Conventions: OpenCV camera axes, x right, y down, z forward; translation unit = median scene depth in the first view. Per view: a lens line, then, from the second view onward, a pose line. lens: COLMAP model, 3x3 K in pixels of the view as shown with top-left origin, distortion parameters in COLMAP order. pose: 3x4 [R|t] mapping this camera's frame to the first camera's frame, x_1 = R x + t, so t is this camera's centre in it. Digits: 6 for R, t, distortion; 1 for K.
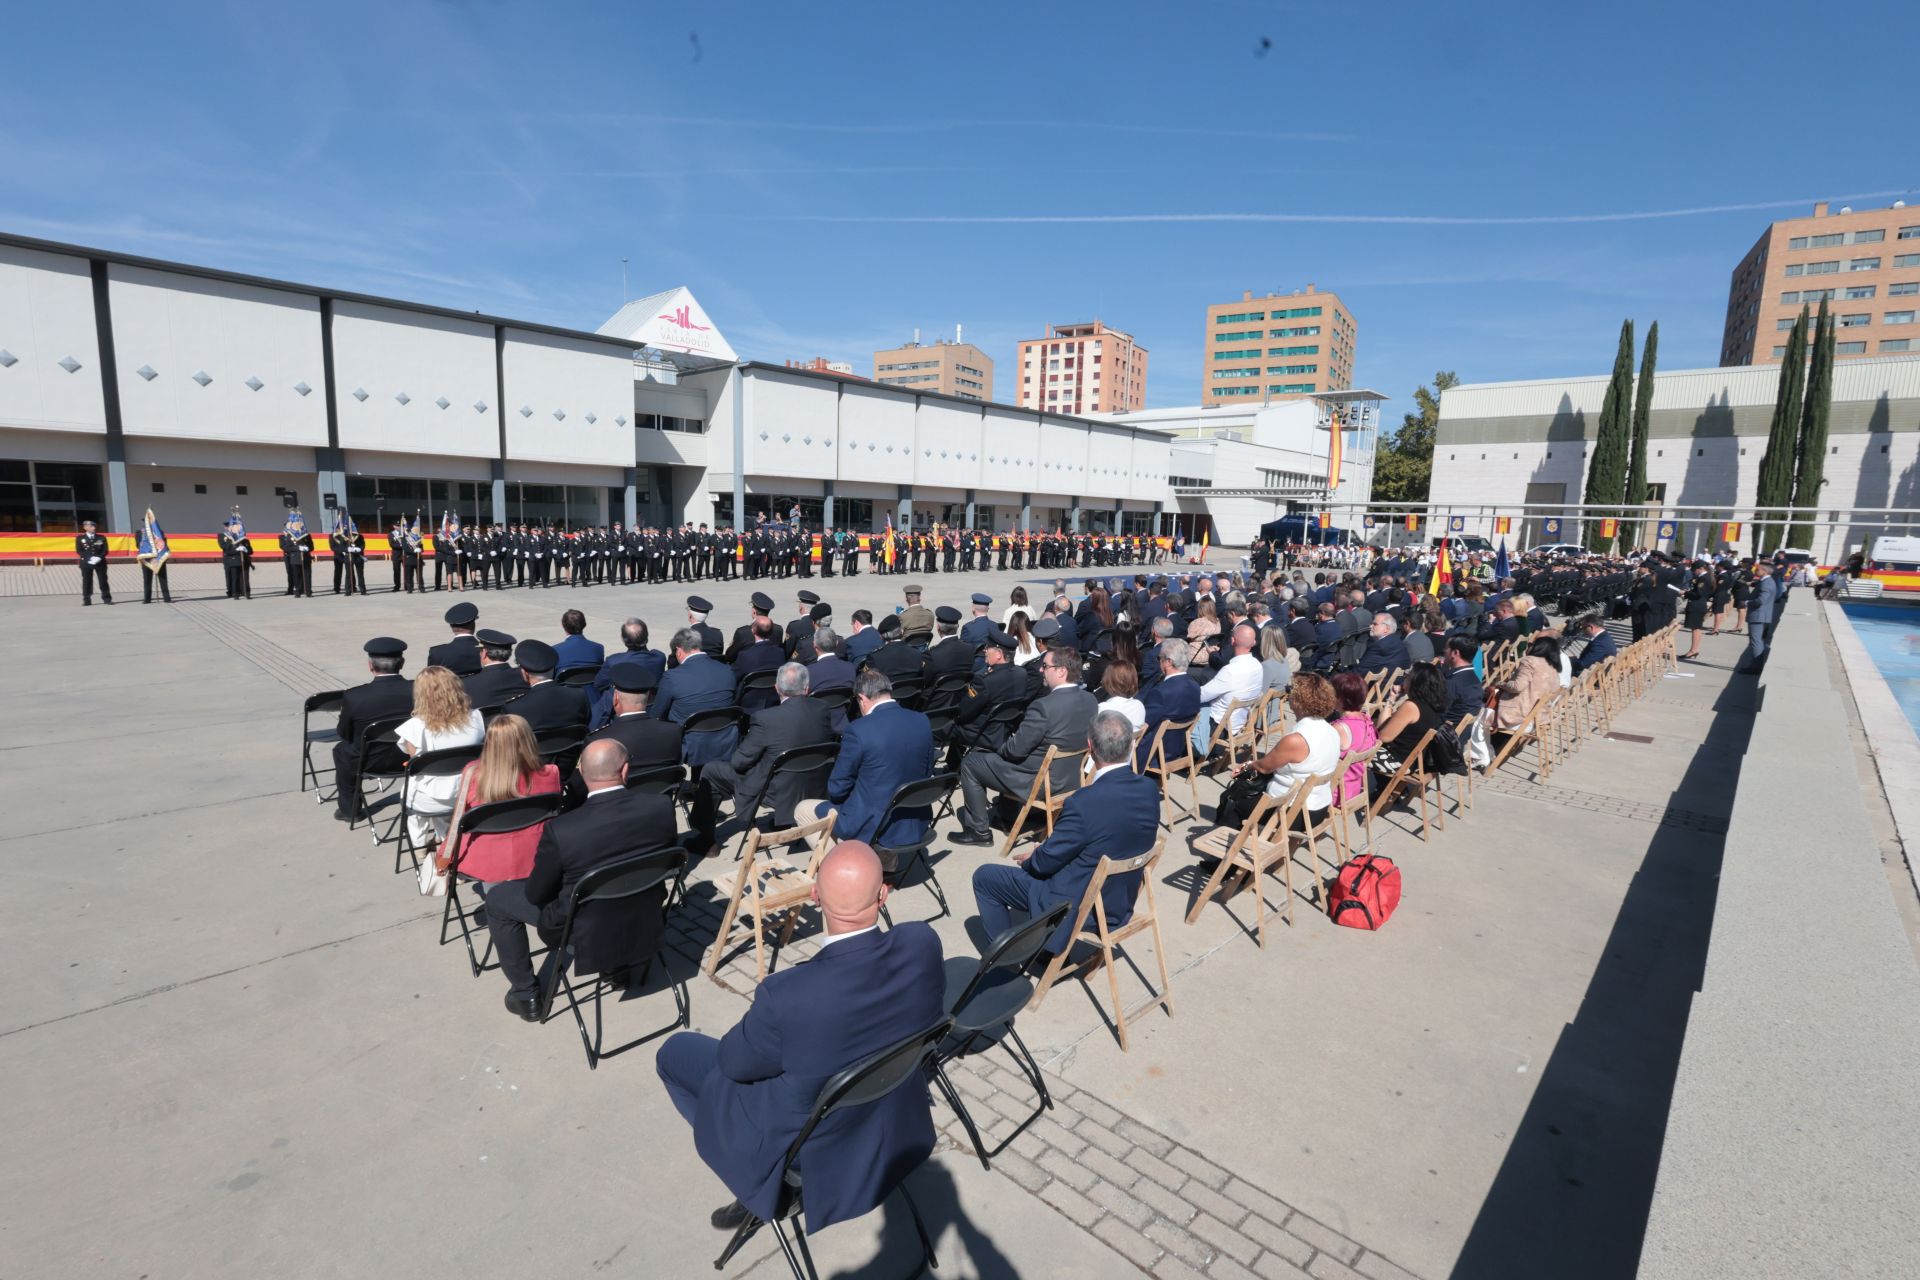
lens RADIAL K [[868.3, 0, 960.0], [0, 868.3, 640.0], [0, 0, 1]] dist [-0.015253, 0.000006]
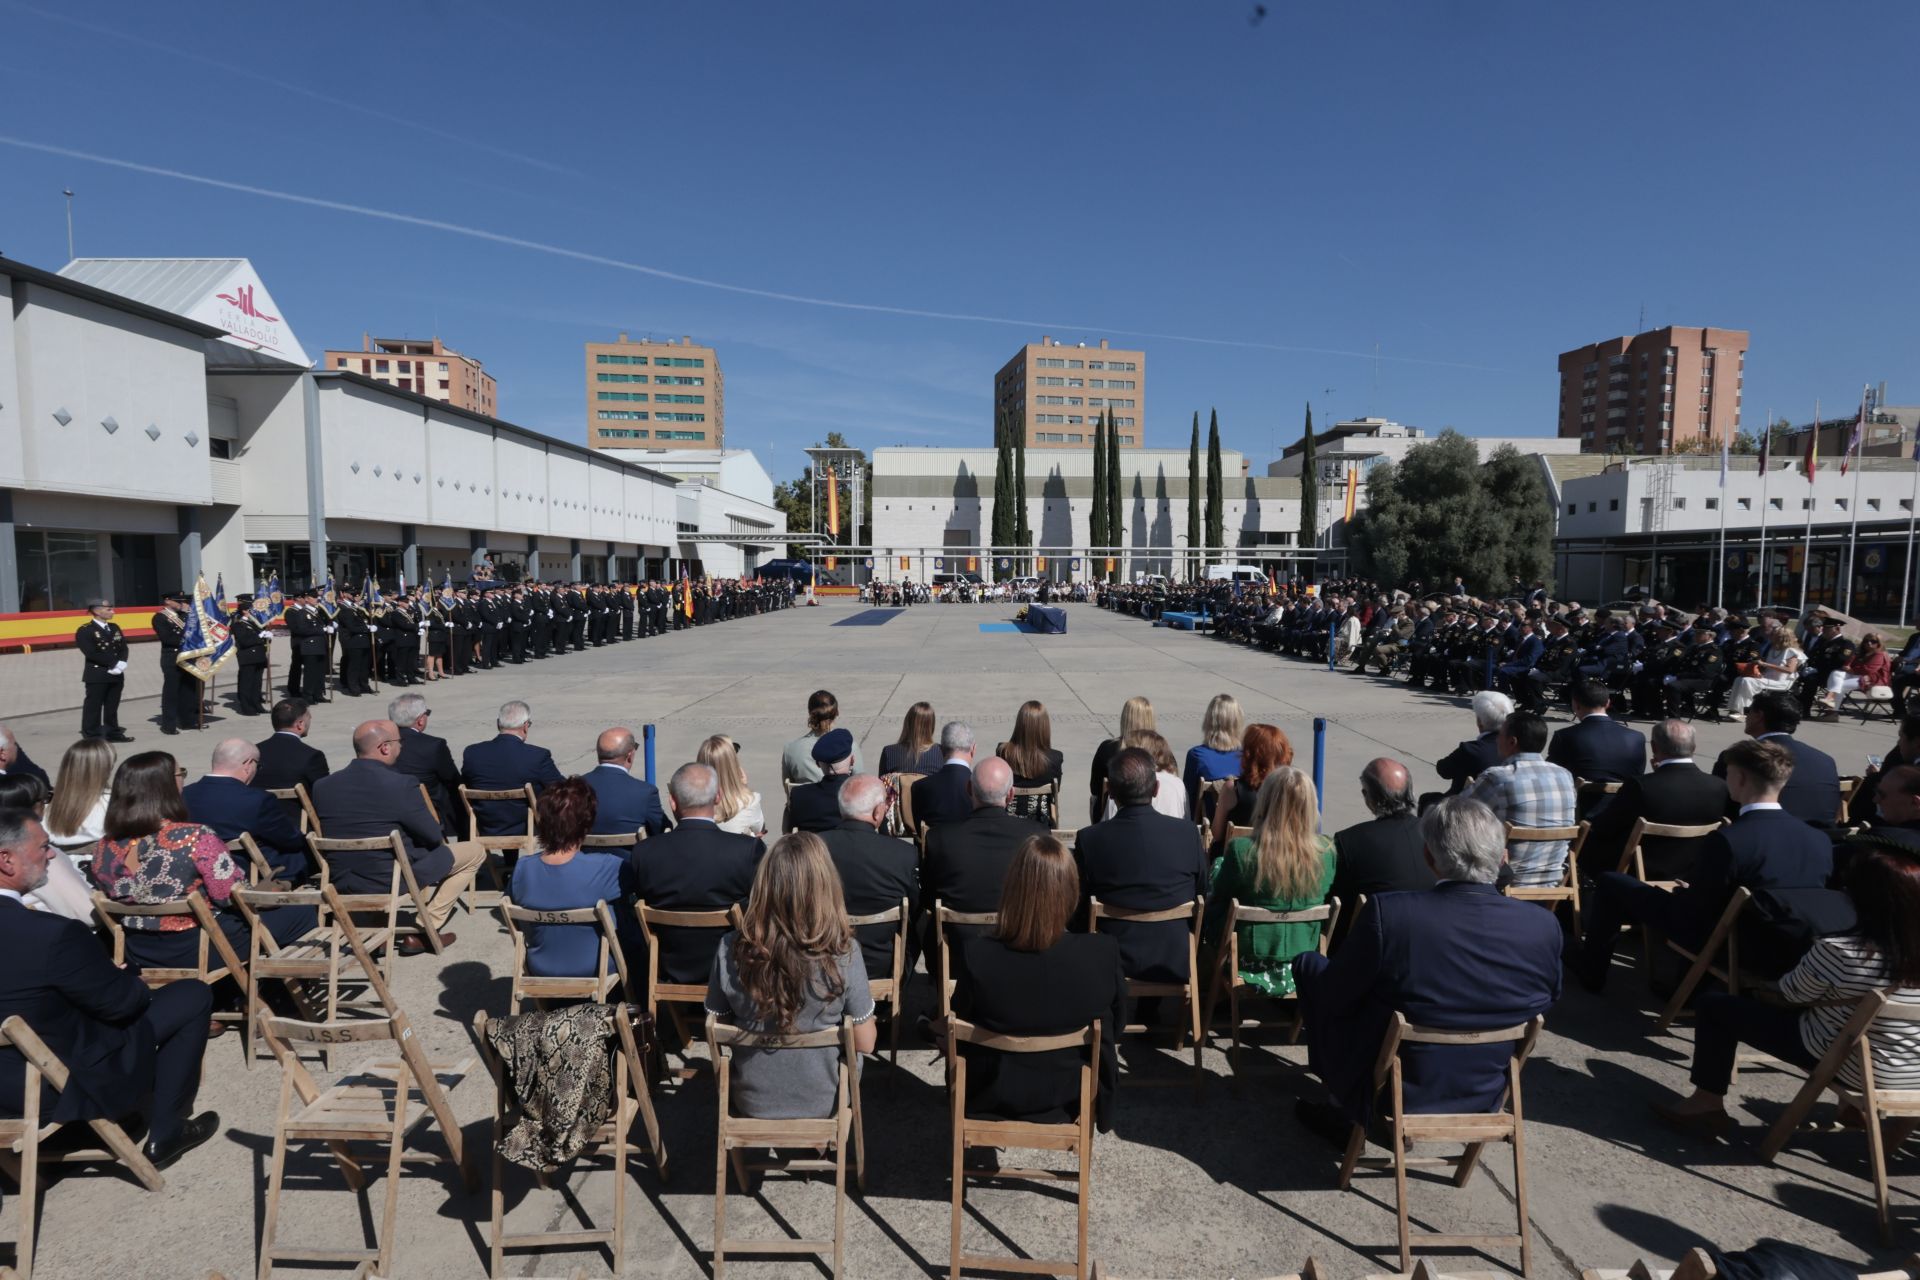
lens RADIAL K [[904.6, 0, 960.0], [0, 904.6, 640.0], [0, 0, 1]] dist [-0.024005, 0.000474]
pose [[0.728711, -0.076089, 0.680581, -0.215619], [0.112185, 0.993646, -0.009029, -0.009597], [-0.675570, 0.082930, 0.732617, 0.041662]]
